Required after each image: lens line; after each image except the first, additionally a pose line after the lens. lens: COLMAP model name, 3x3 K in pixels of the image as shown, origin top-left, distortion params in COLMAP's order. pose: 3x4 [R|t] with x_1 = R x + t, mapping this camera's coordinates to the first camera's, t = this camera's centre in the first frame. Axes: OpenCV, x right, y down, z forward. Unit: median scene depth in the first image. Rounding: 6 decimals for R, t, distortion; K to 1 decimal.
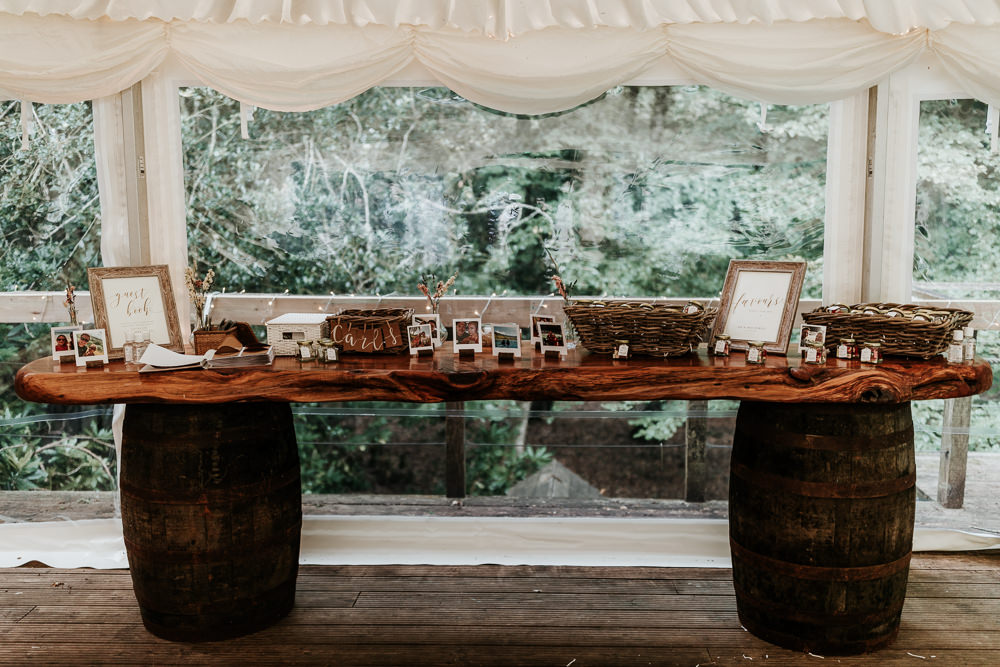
lens RADIAL K [[994.0, 0, 500.0], [0, 994.0, 333.5], [0, 0, 1]] dist [0.020855, -0.001538]
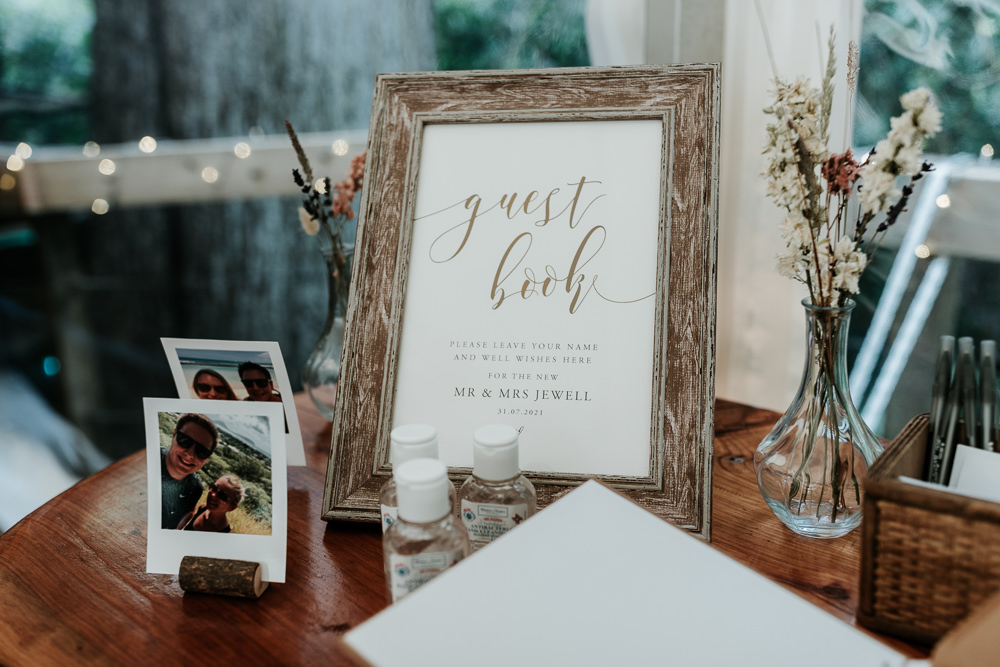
lens RADIAL K [[994.0, 0, 500.0], [0, 994.0, 333.5], [0, 0, 1]] dist [0.020855, -0.001538]
pose [[0.755489, 0.172289, -0.632101, -0.235598], [-0.064923, 0.979742, 0.189448, -0.052502], [0.651936, -0.102088, 0.751370, 0.838453]]
